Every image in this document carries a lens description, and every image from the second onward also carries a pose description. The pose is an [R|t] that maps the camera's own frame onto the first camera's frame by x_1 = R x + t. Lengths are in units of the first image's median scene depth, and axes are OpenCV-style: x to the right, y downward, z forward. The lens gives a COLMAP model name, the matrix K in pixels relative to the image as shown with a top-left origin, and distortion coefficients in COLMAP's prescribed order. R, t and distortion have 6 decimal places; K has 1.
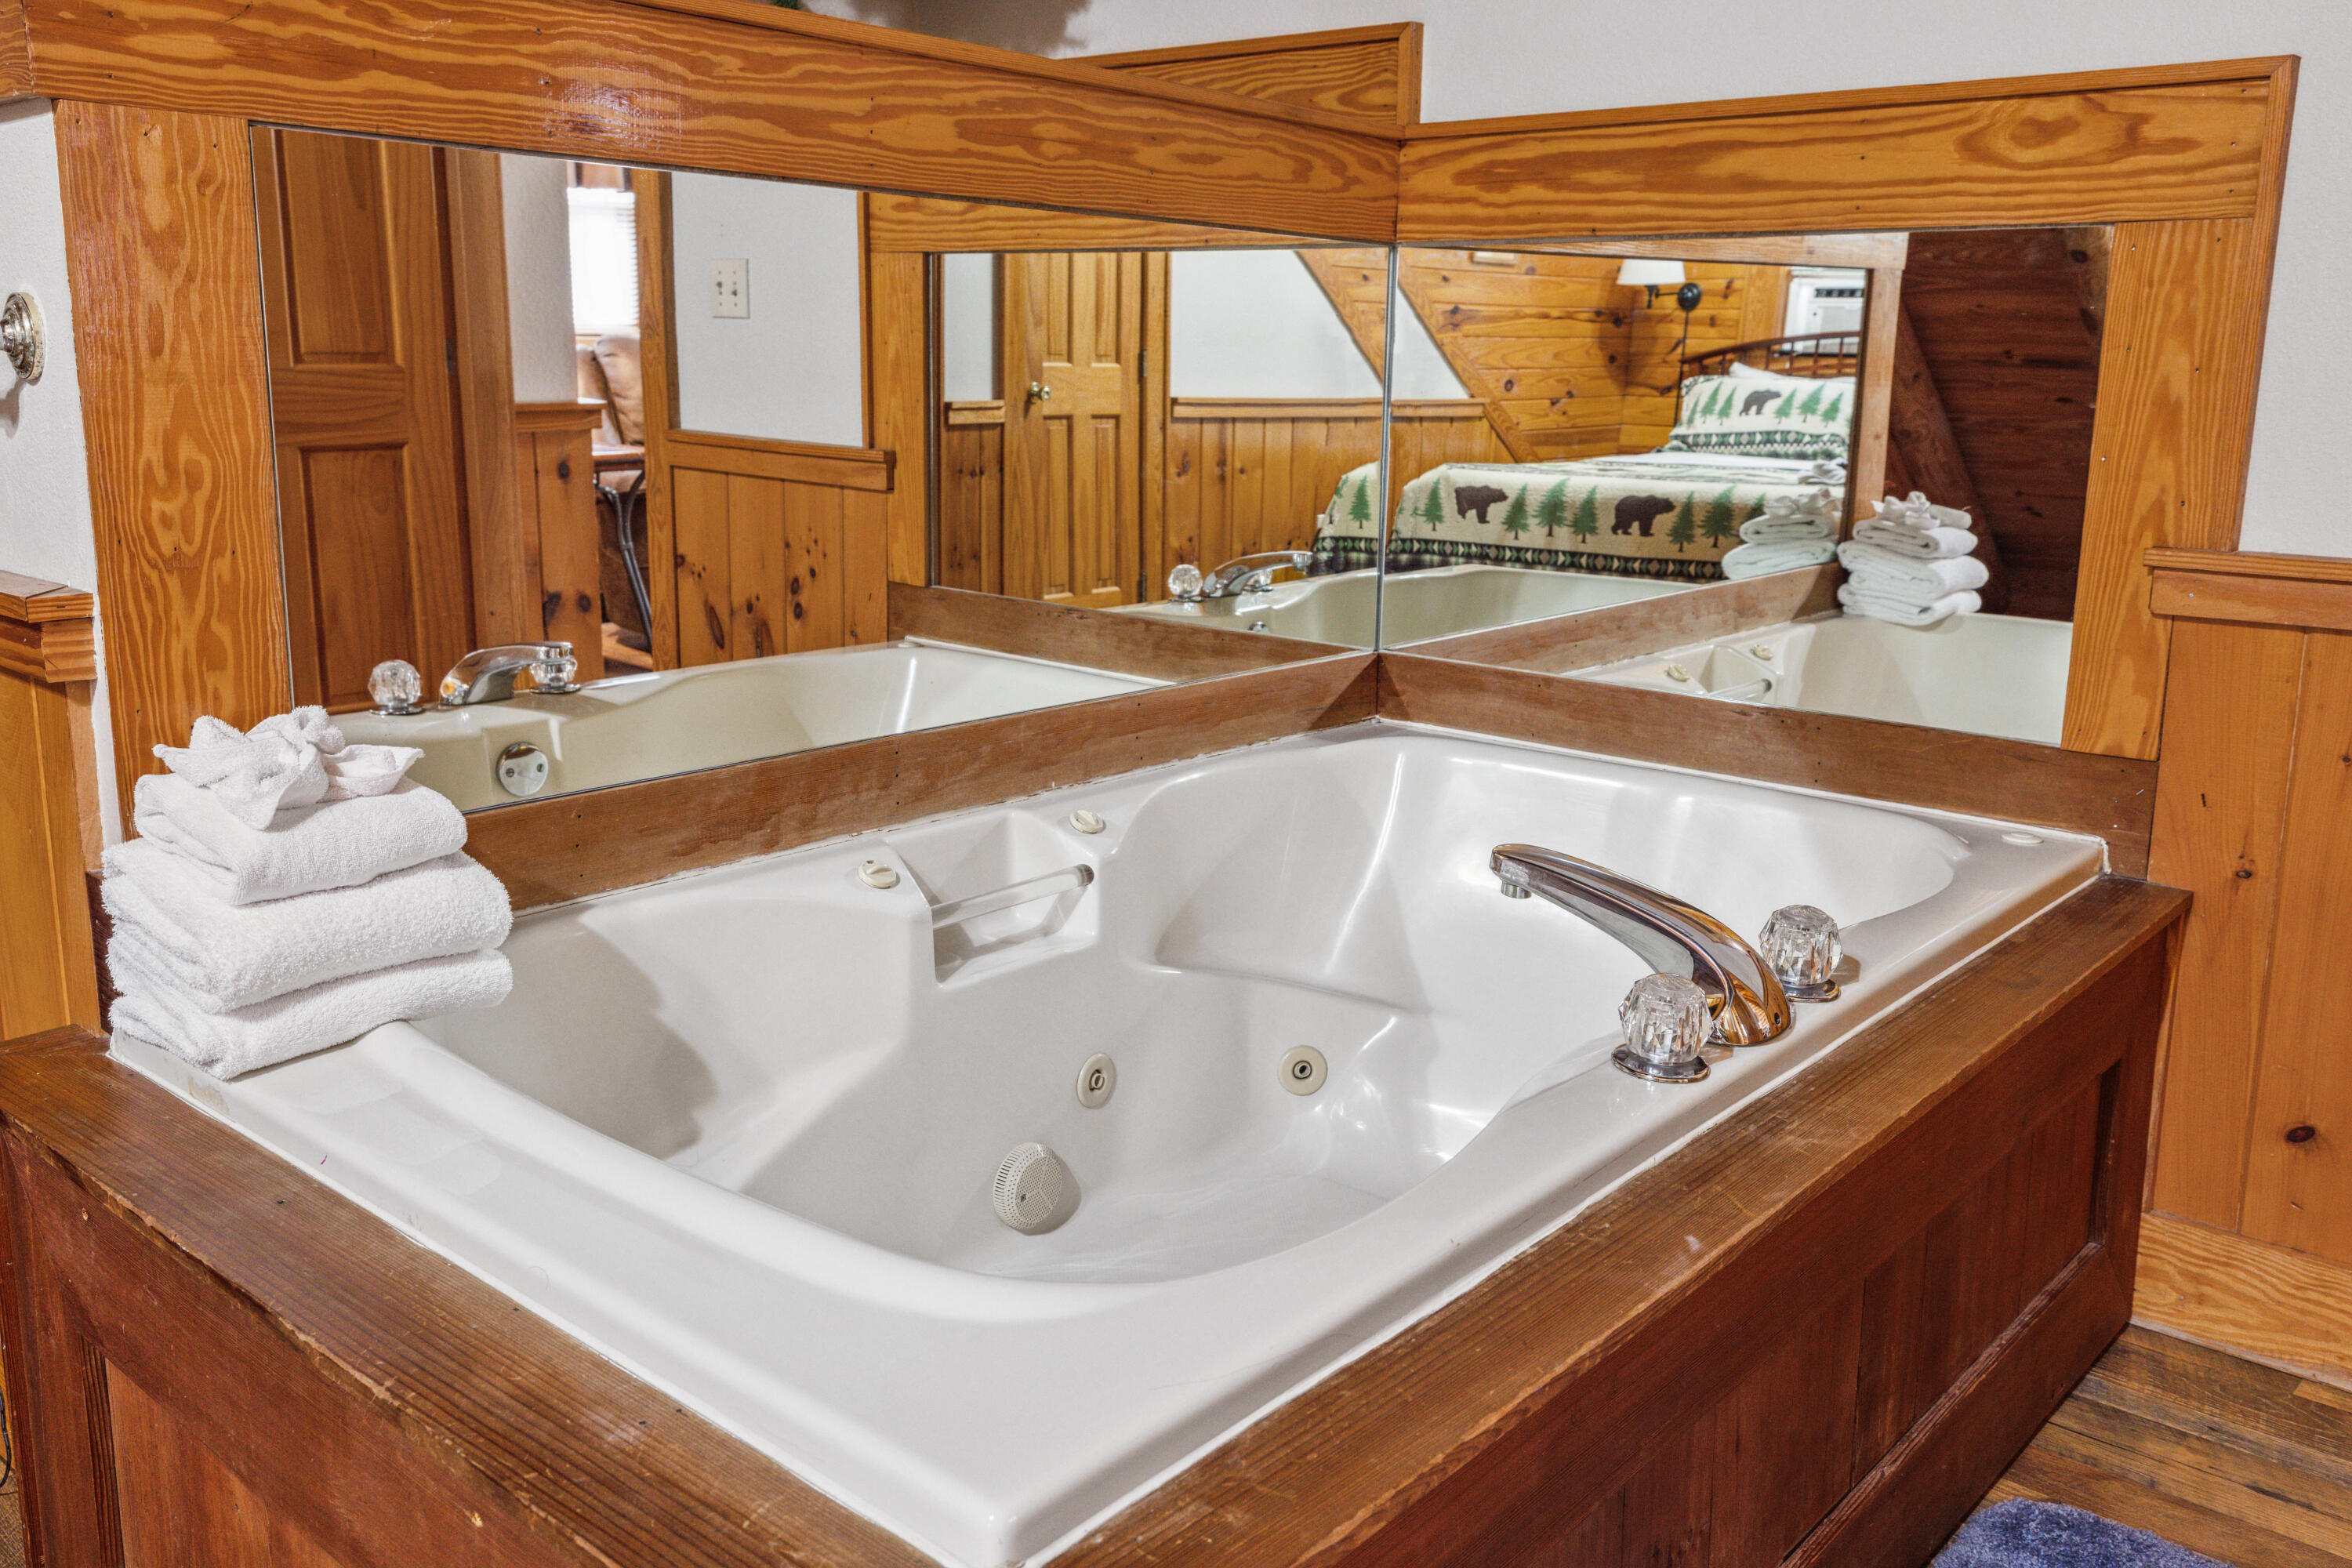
lens RADIAL K [[1946.8, 0, 1174.6], [0, 1946.8, 757.4], [0, 0, 1]] dist [0.002317, 0.005597]
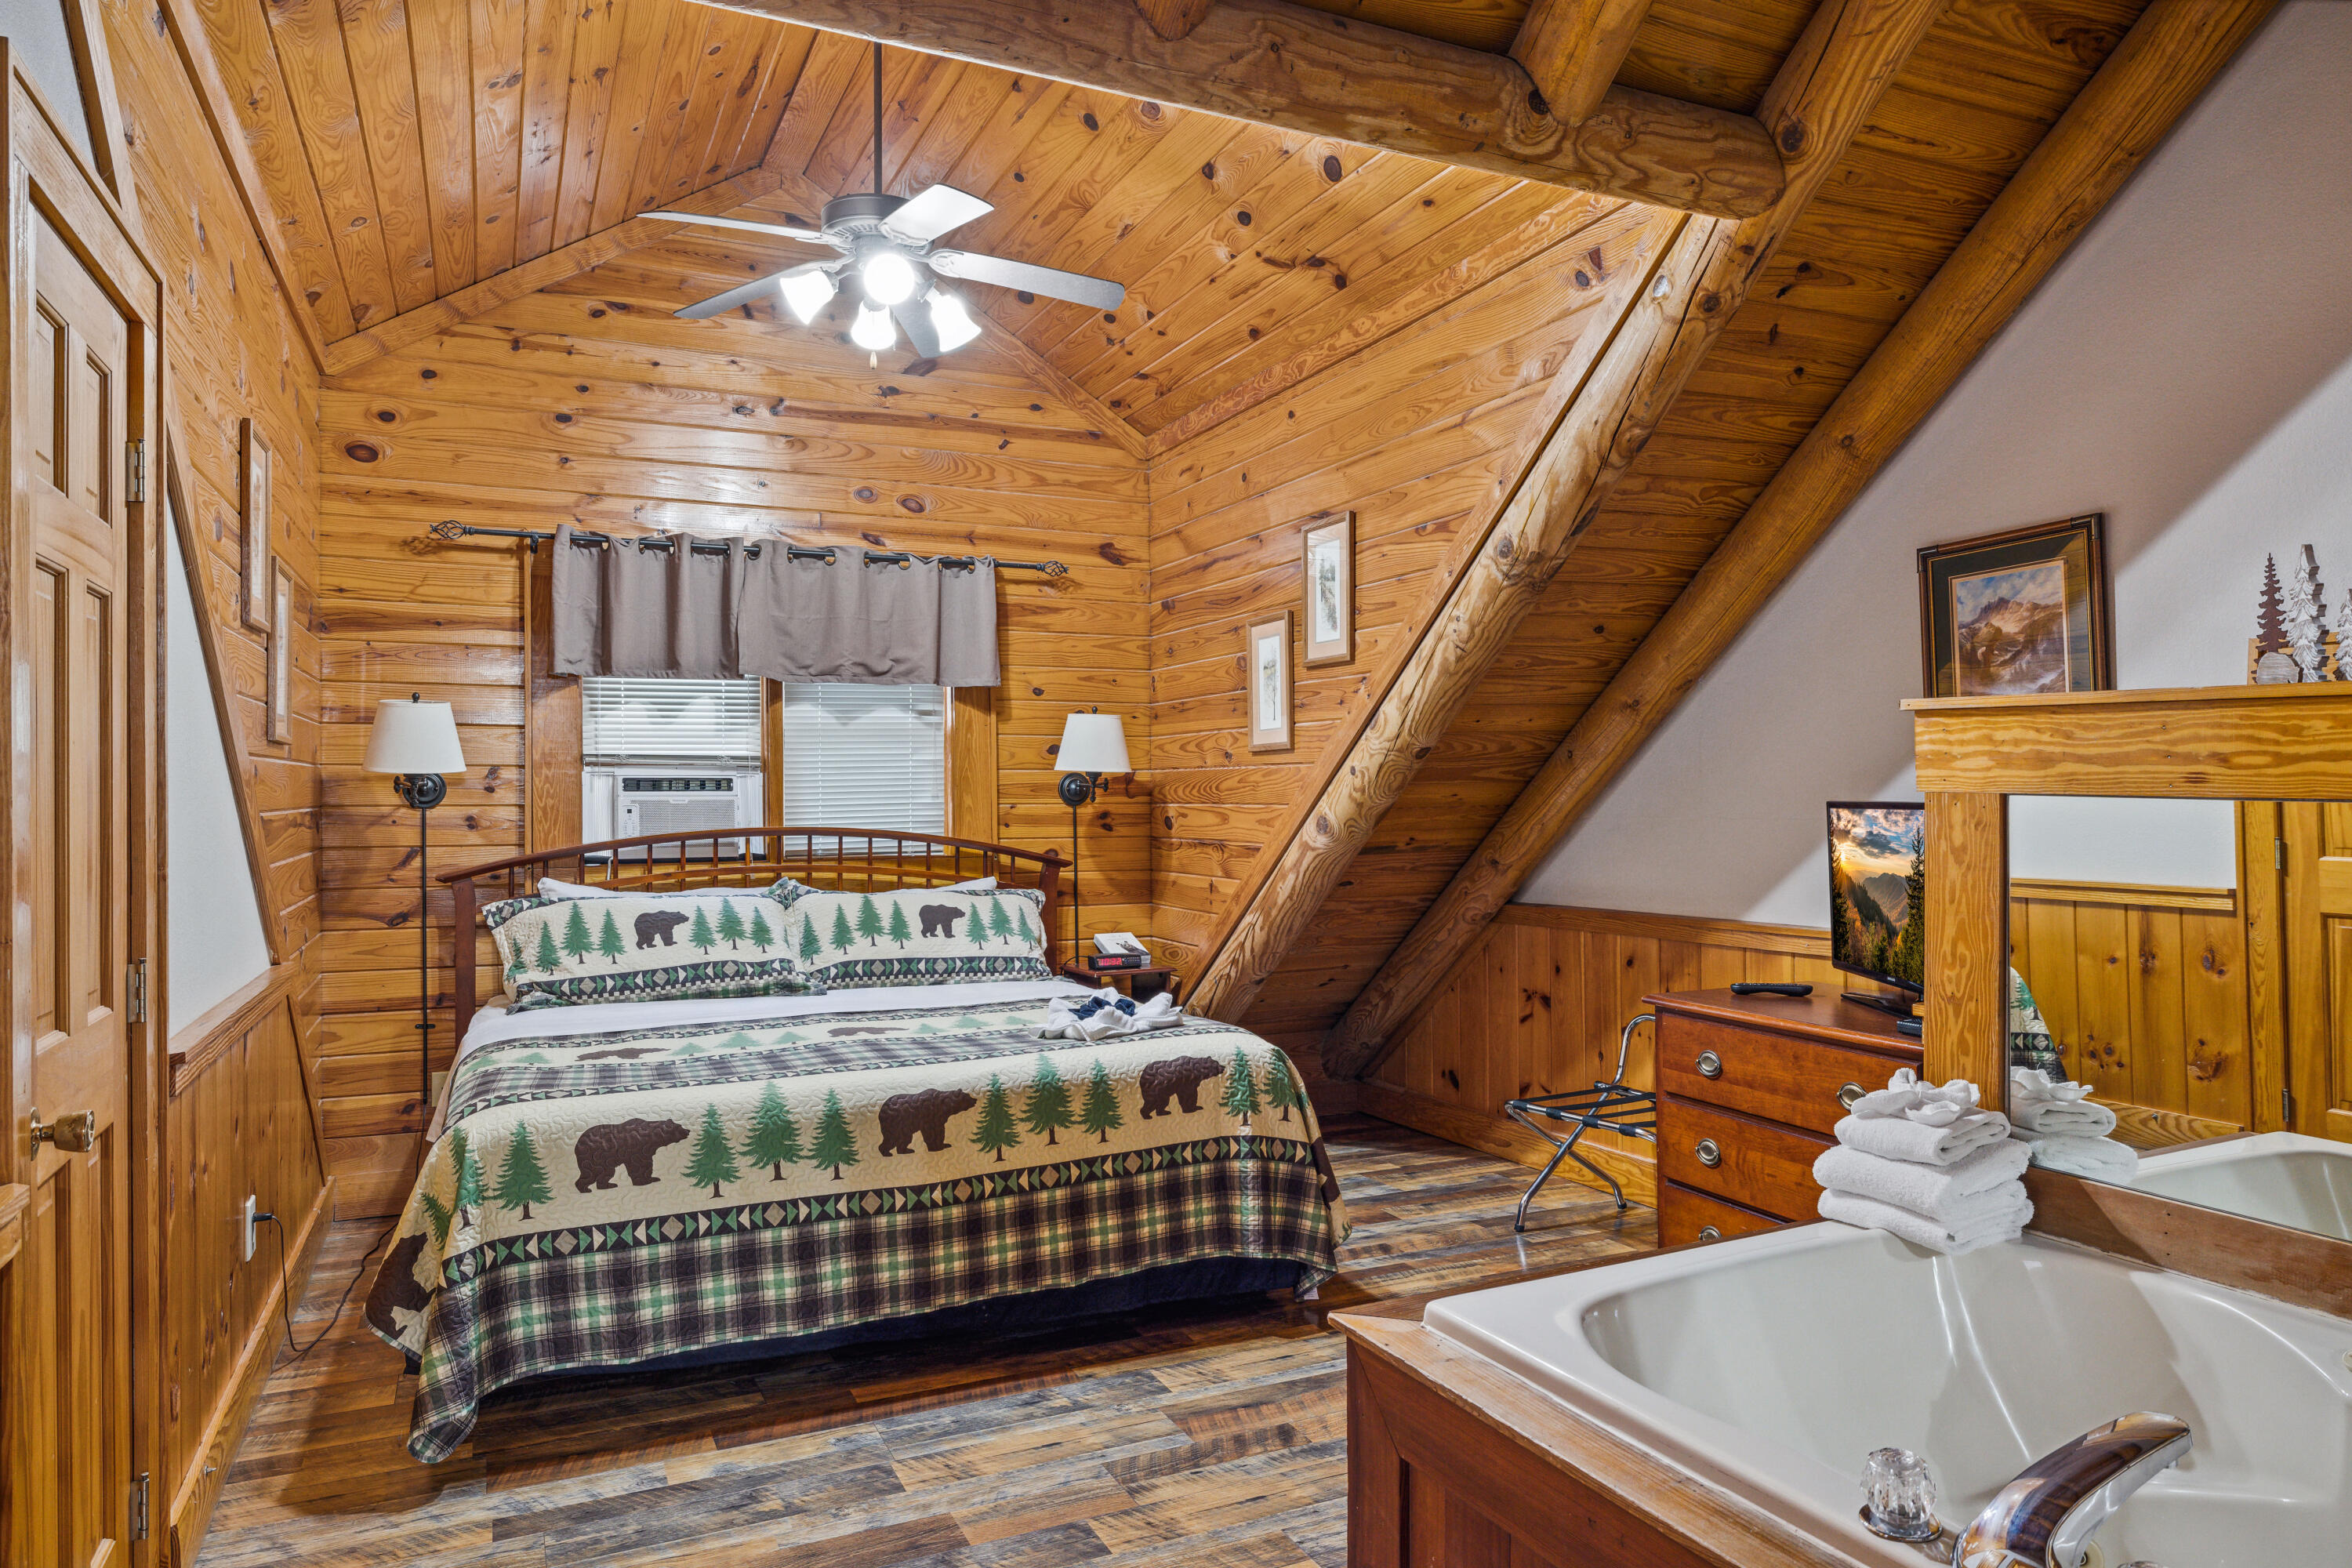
lens RADIAL K [[1508.1, 0, 1176.0], [0, 1508.1, 784.0], [0, 0, 1]] dist [0.000269, -0.000355]
pose [[-0.404977, -0.004898, -0.914314, 0.945497], [-0.184128, 0.979936, 0.076307, -0.214058], [0.895595, 0.199254, -0.397754, 0.611350]]
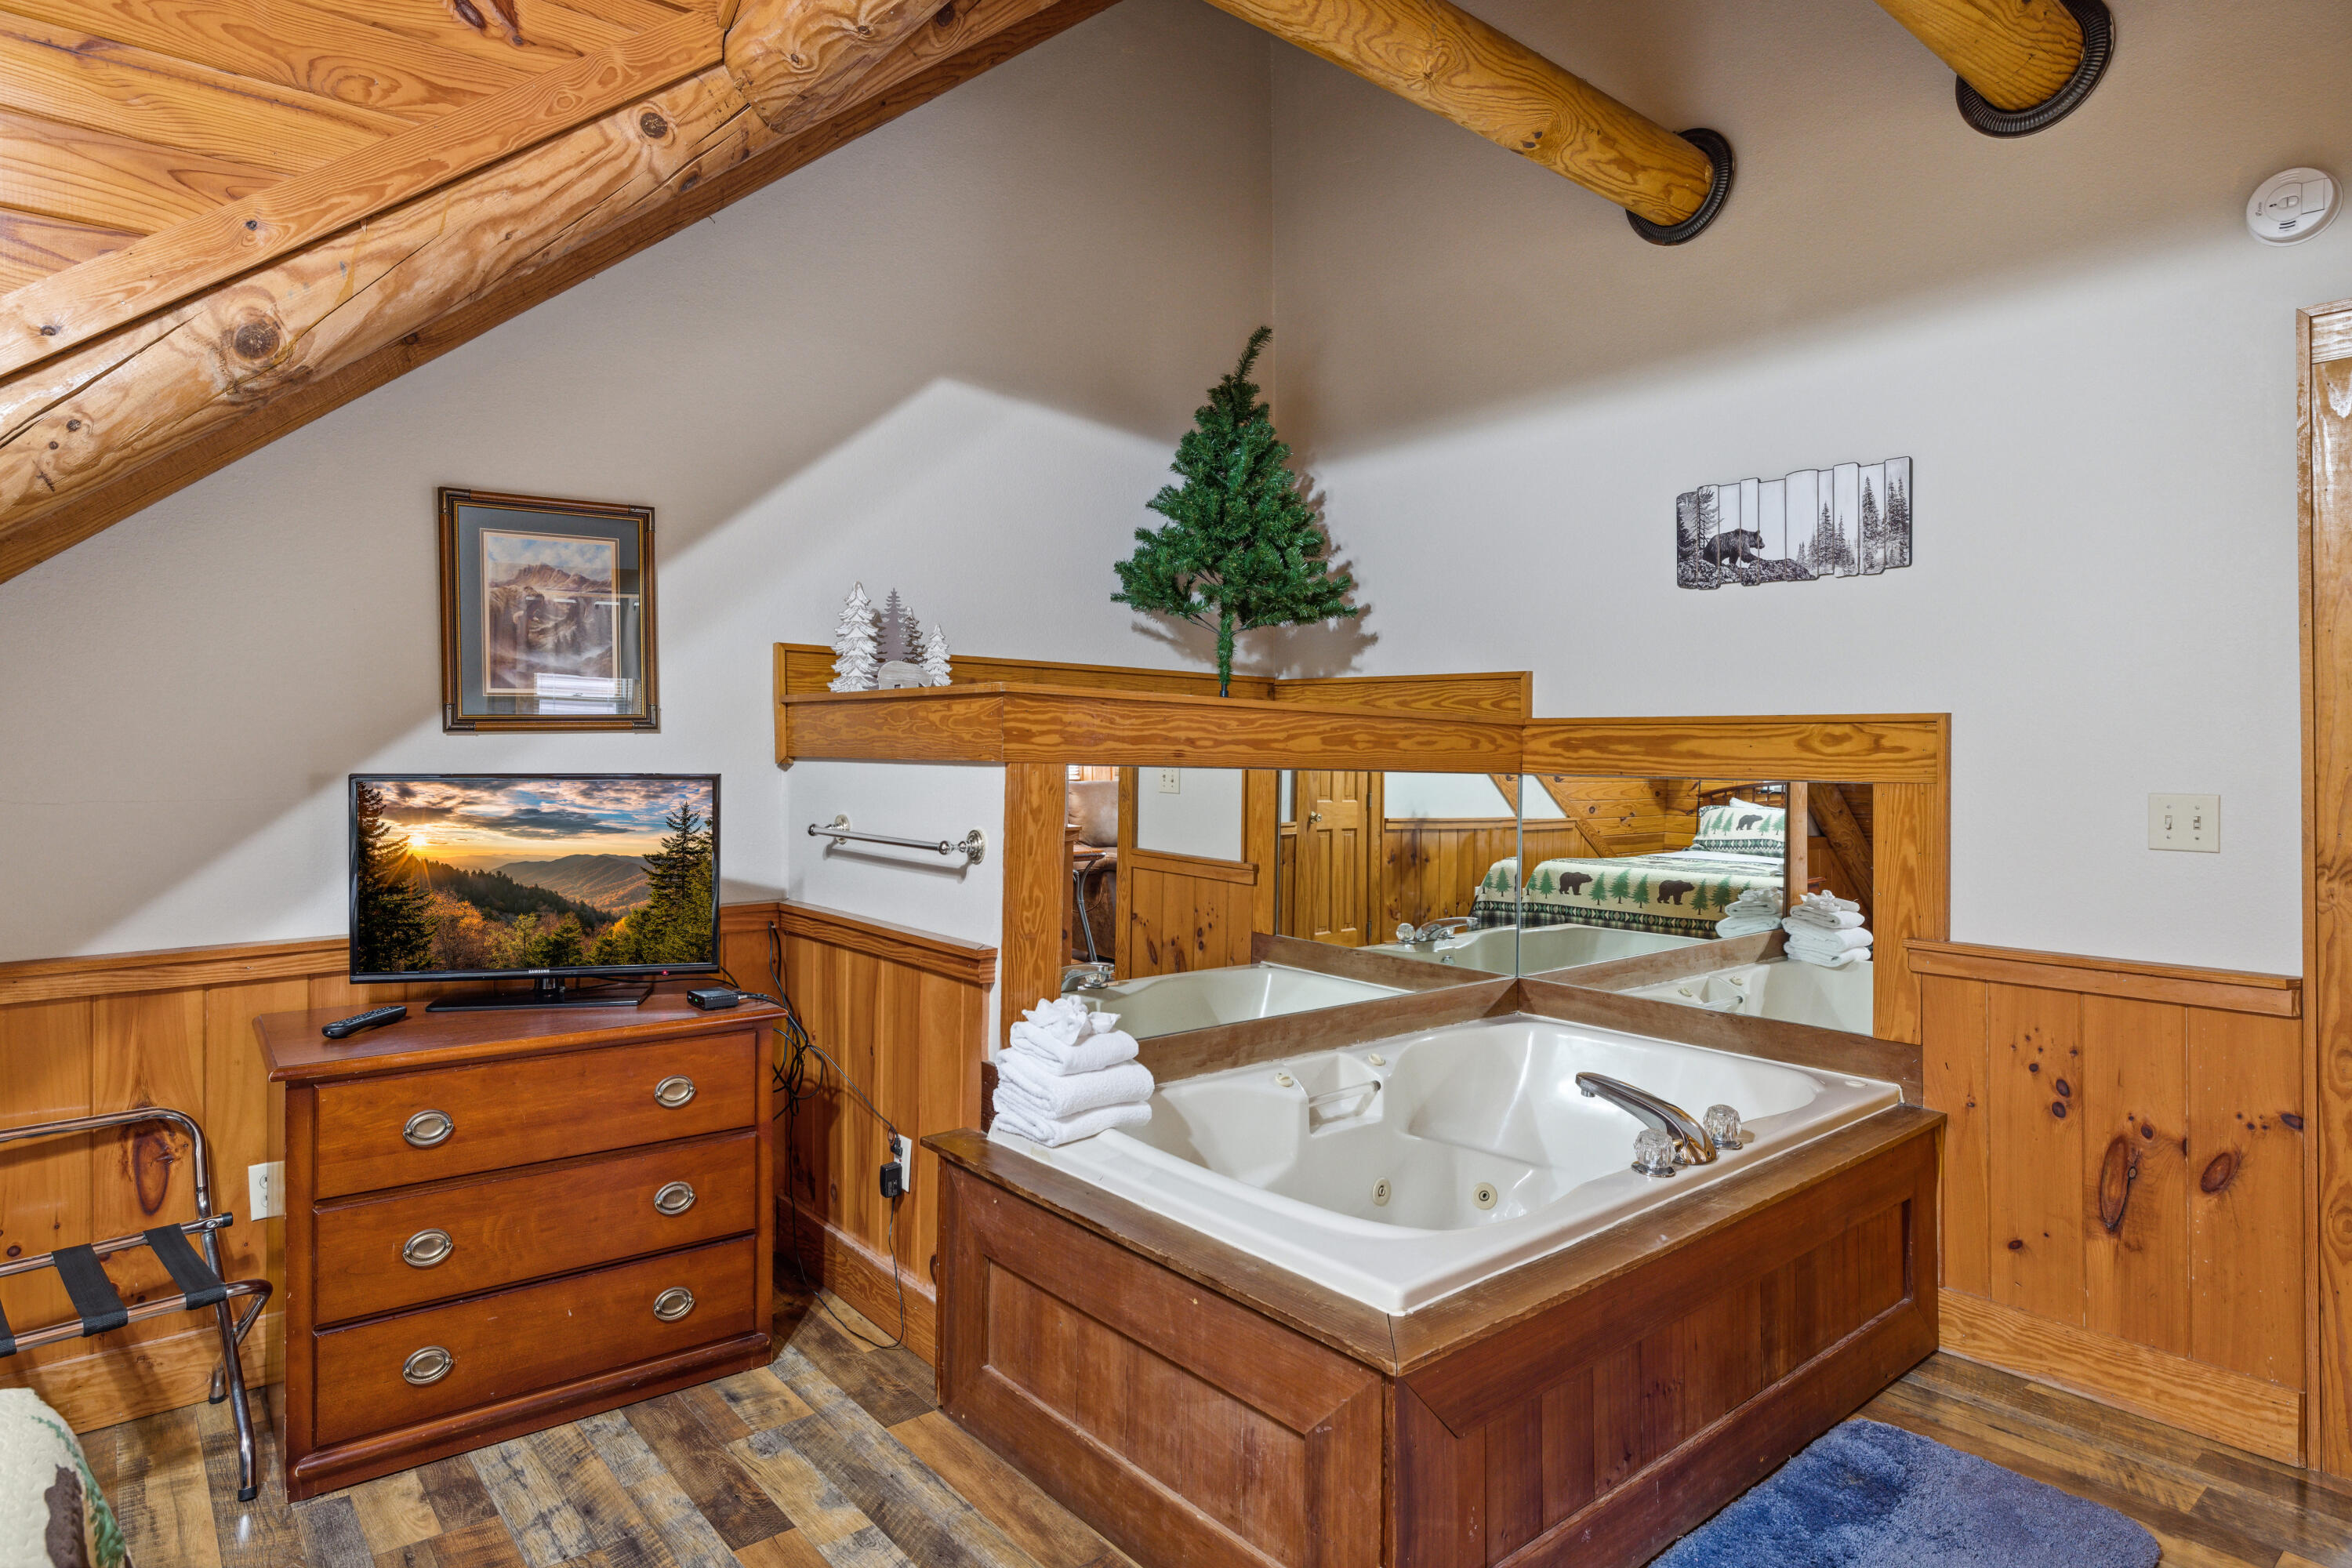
lens RADIAL K [[1288.8, 0, 1168.7], [0, 1288.8, 746.0], [0, 0, 1]] dist [-0.005715, 0.000045]
pose [[0.988232, -0.002512, -0.152943, -0.056859], [-0.030666, 0.976313, -0.214180, 0.008187], [0.149858, 0.216350, 0.964746, -0.454145]]
